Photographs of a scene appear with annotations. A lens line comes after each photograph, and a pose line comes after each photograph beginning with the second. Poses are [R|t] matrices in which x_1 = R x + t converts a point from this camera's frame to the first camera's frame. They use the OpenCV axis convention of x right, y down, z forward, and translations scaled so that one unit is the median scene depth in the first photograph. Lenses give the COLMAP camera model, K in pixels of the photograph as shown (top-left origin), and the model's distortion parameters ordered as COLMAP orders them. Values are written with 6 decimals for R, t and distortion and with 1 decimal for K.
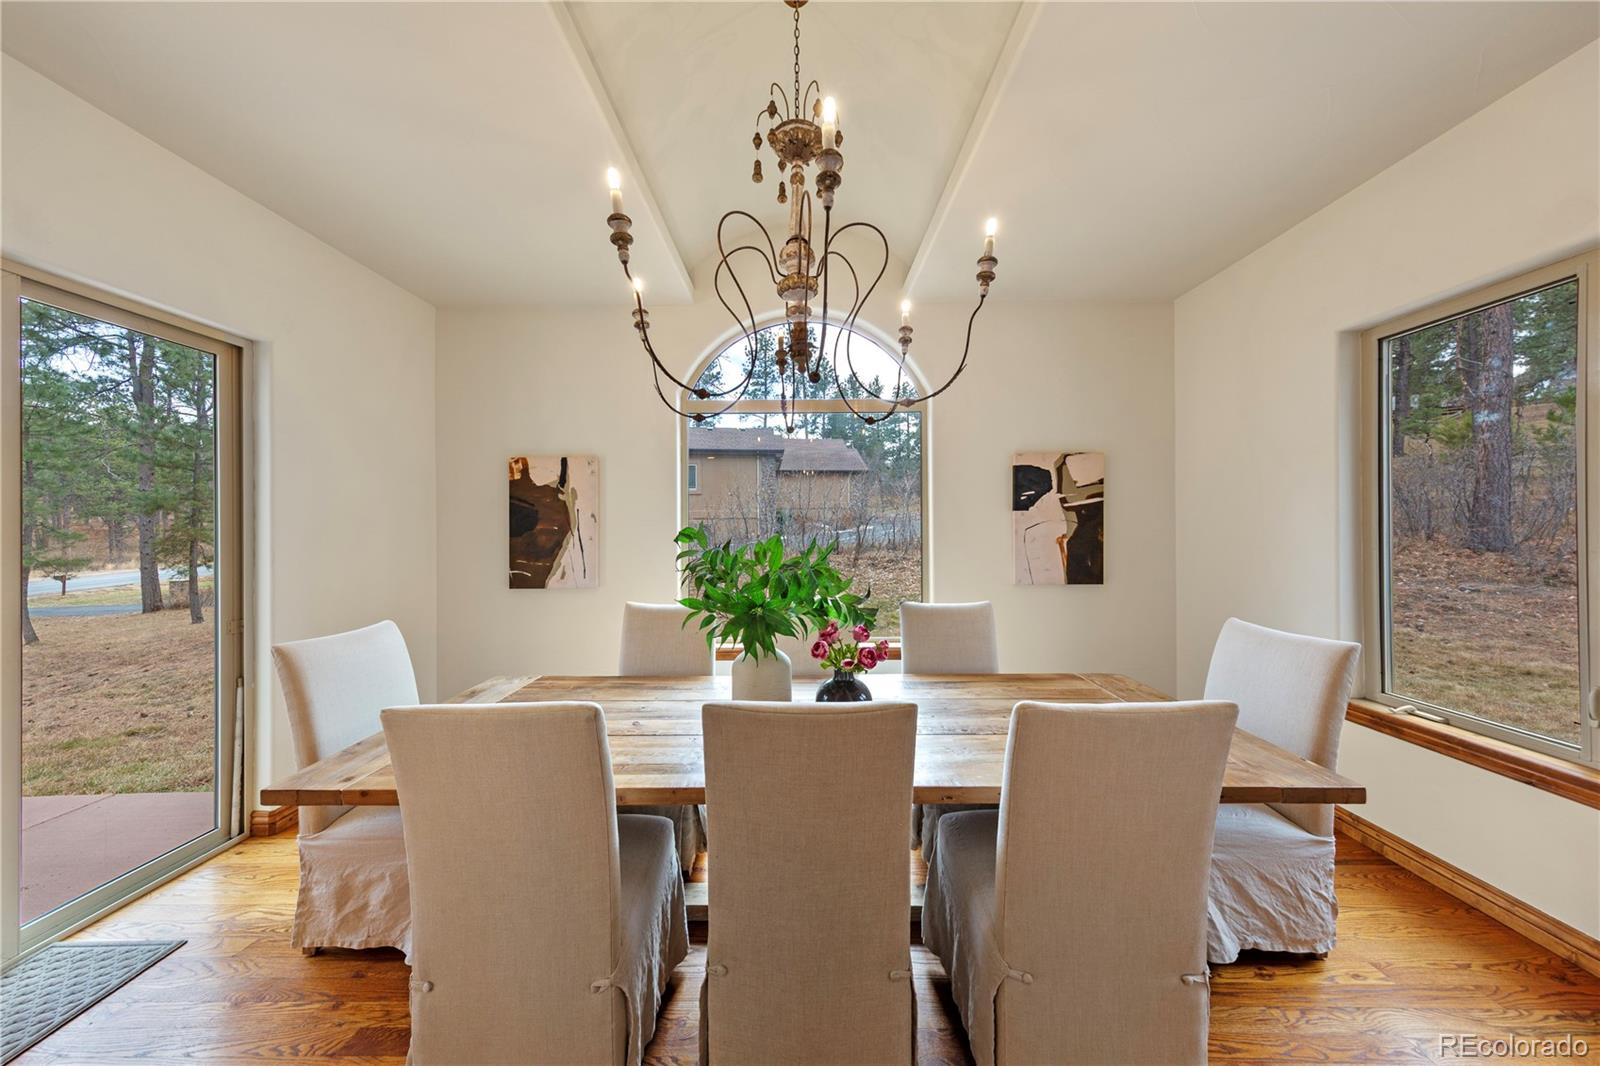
lens RADIAL K [[513.9, 0, 803.6], [0, 513.9, 529.8], [0, 0, 1]] dist [0.002870, 0.000111]
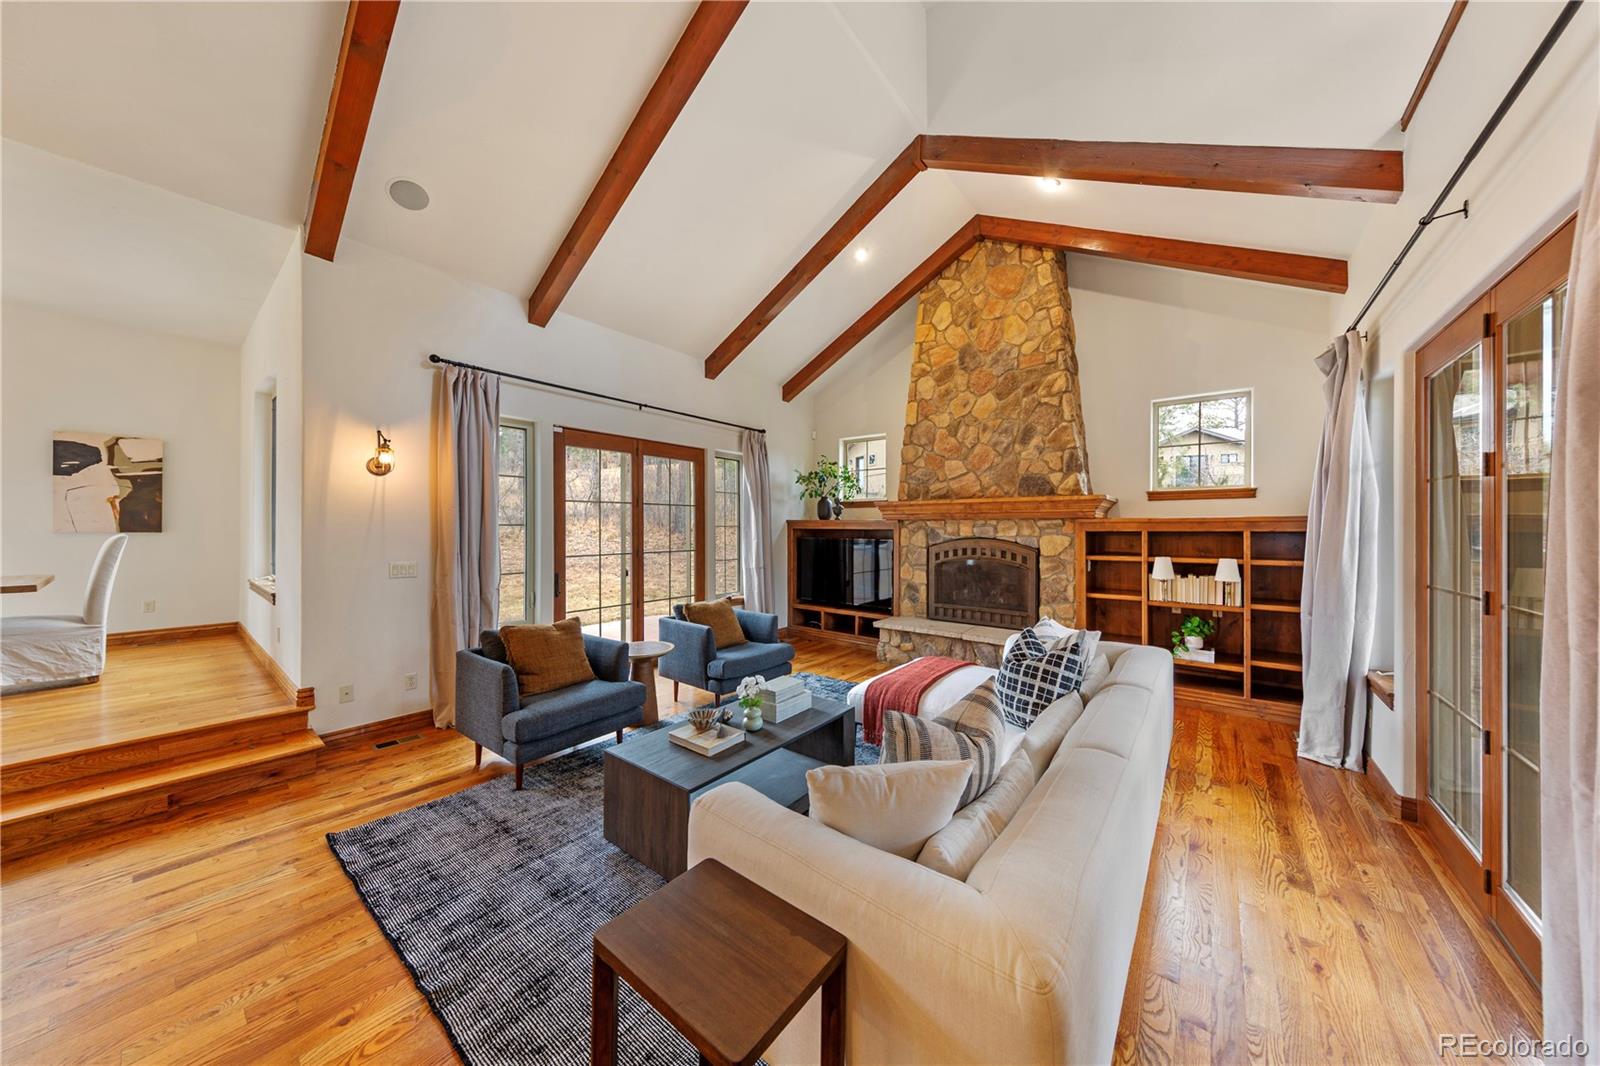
lens RADIAL K [[513.9, 0, 804.3], [0, 513.9, 531.2], [0, 0, 1]] dist [0.002870, 0.000111]
pose [[0.615739, -0.002140, 0.787947, 0.550103], [-0.002664, 0.999985, 0.004798, 0.091641], [-0.787945, -0.005053, 0.615724, -1.285647]]
